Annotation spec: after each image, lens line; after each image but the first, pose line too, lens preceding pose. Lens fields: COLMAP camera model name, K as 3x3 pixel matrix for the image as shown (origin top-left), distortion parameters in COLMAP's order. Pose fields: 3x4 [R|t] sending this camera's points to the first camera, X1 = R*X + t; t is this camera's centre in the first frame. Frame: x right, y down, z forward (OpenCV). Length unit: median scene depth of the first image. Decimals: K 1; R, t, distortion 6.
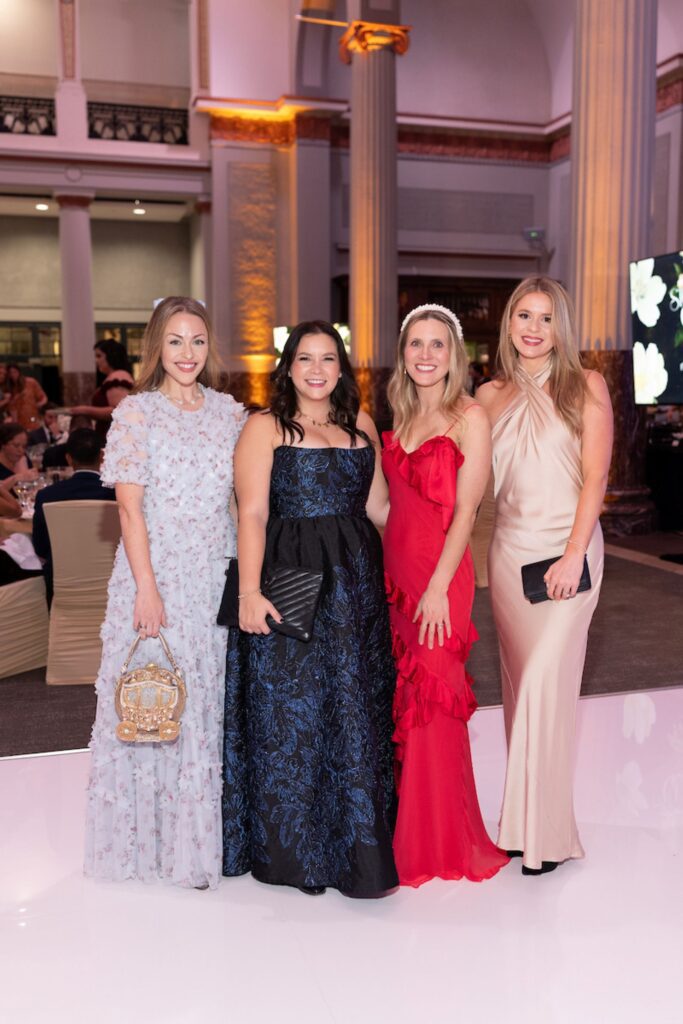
lens RADIAL K [[947.0, 0, 341.5], [0, 947.0, 512.0], [0, 0, 1]] dist [-0.013592, 0.011494]
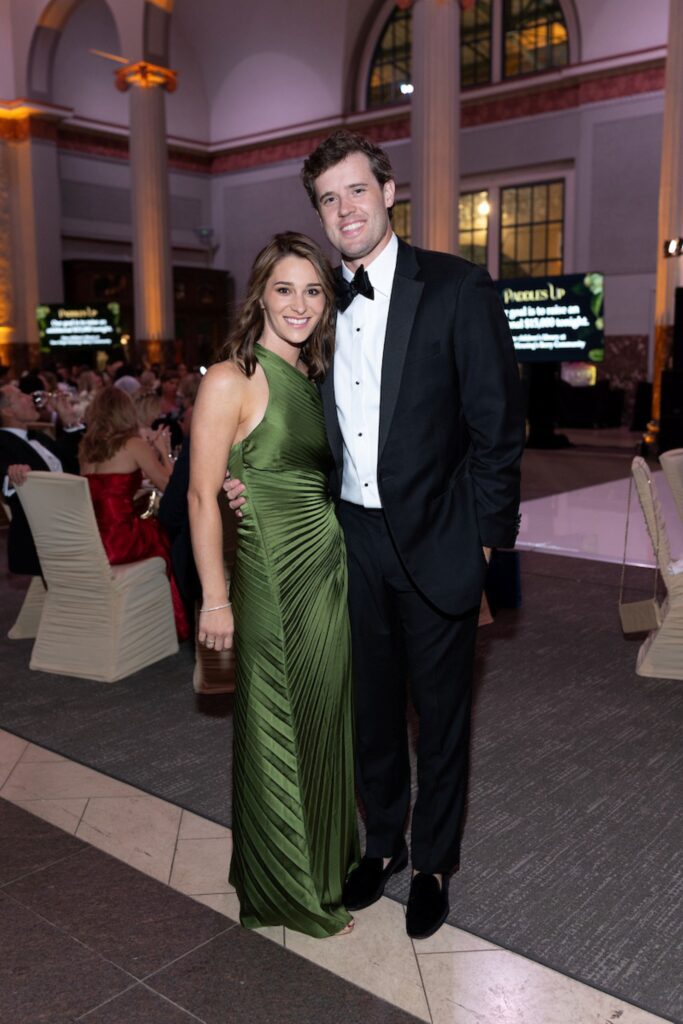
lens RADIAL K [[947.0, 0, 341.5], [0, 947.0, 512.0], [0, 0, 1]] dist [-0.013592, 0.011494]
pose [[0.842735, -0.092407, 0.530338, -0.368581], [0.080130, 0.995715, 0.046165, 0.031703], [-0.532332, 0.003591, 0.846528, -0.157232]]
